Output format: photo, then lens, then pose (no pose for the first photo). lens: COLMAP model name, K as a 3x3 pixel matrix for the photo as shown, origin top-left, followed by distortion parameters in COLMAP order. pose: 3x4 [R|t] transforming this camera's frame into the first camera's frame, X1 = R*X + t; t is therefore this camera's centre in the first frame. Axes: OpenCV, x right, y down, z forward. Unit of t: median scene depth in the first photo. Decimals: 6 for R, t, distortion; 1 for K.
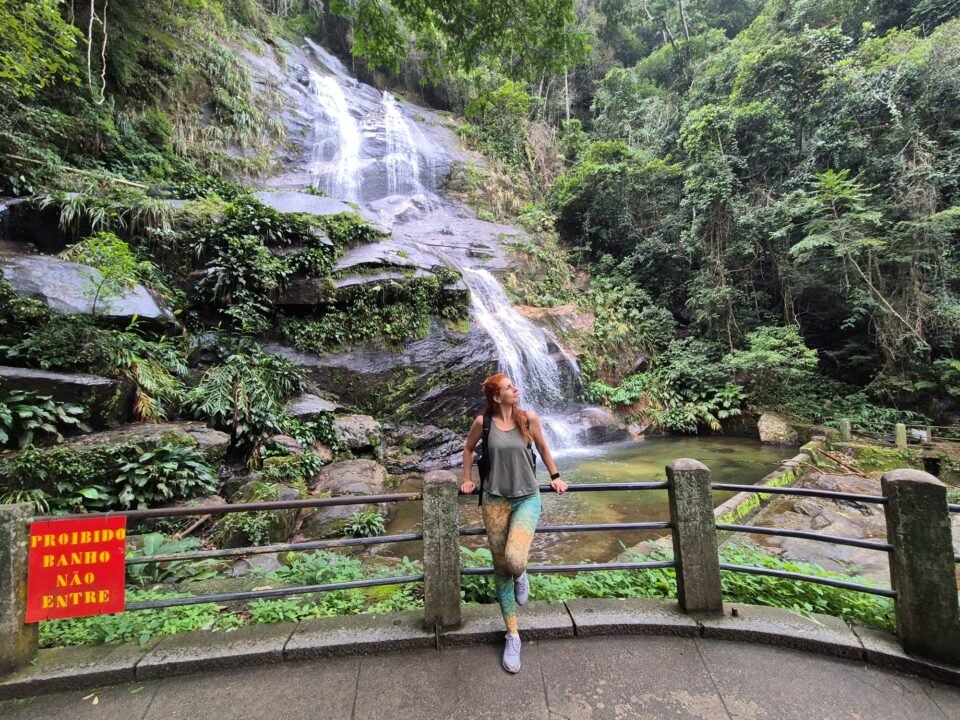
lens RADIAL K [[398.0, 0, 480.0], [0, 398.0, 360.0], [0, 0, 1]] dist [0.002334, 0.000291]
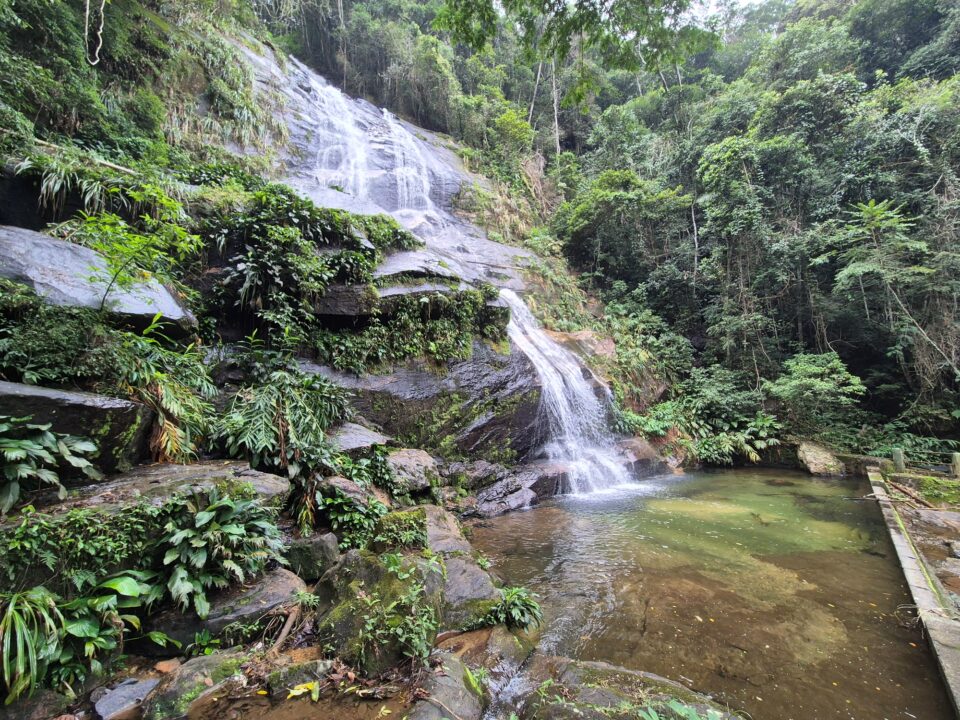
lens RADIAL K [[398.0, 0, 480.0], [0, 398.0, 360.0], [0, 0, 1]] dist [0.002334, 0.000291]
pose [[0.994087, 0.014758, 0.107580, -0.191881], [-0.006371, 0.996942, -0.077886, 0.013540], [-0.108401, 0.076740, 0.991141, 0.118349]]
